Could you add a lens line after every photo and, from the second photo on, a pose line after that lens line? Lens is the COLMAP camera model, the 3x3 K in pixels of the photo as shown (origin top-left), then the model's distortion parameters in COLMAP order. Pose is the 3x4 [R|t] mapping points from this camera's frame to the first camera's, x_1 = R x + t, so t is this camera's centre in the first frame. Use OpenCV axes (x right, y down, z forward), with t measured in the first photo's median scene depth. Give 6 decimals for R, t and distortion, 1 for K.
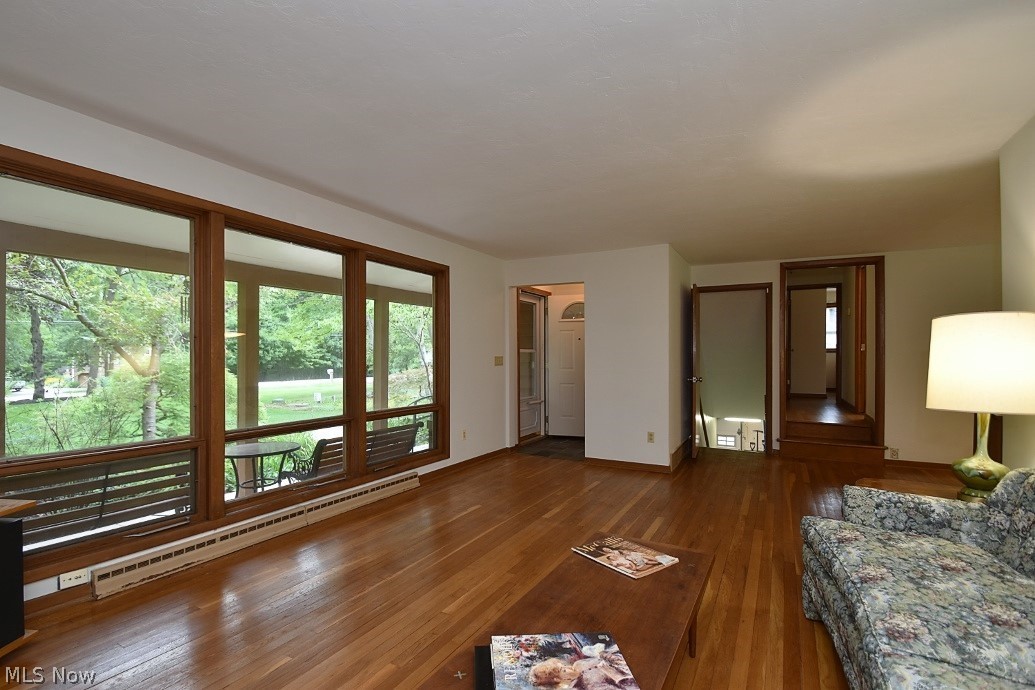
lens RADIAL K [[476.2, 0, 517.5], [0, 476.2, 345.0], [0, 0, 1]] dist [-0.000081, -0.000007]
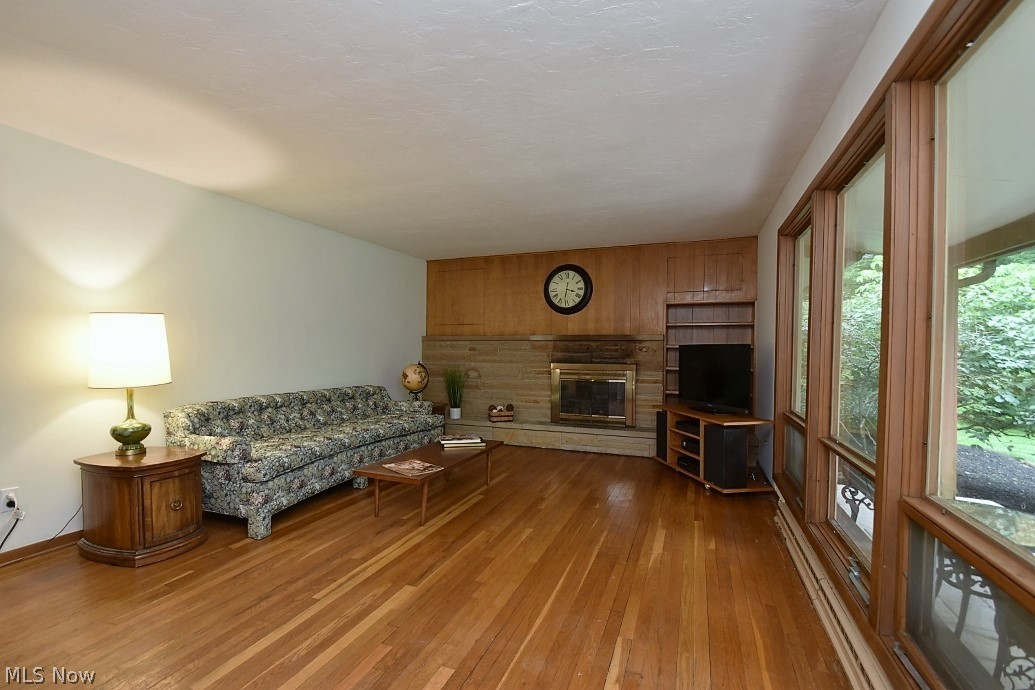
lens RADIAL K [[476.2, 0, 517.5], [0, 476.2, 345.0], [0, 0, 1]] dist [-0.000081, -0.000007]
pose [[-0.987996, 0.001745, -0.154469, 0.115620], [0.003471, 0.999935, -0.010903, 0.033946], [0.154440, -0.011309, -0.987938, 2.655749]]
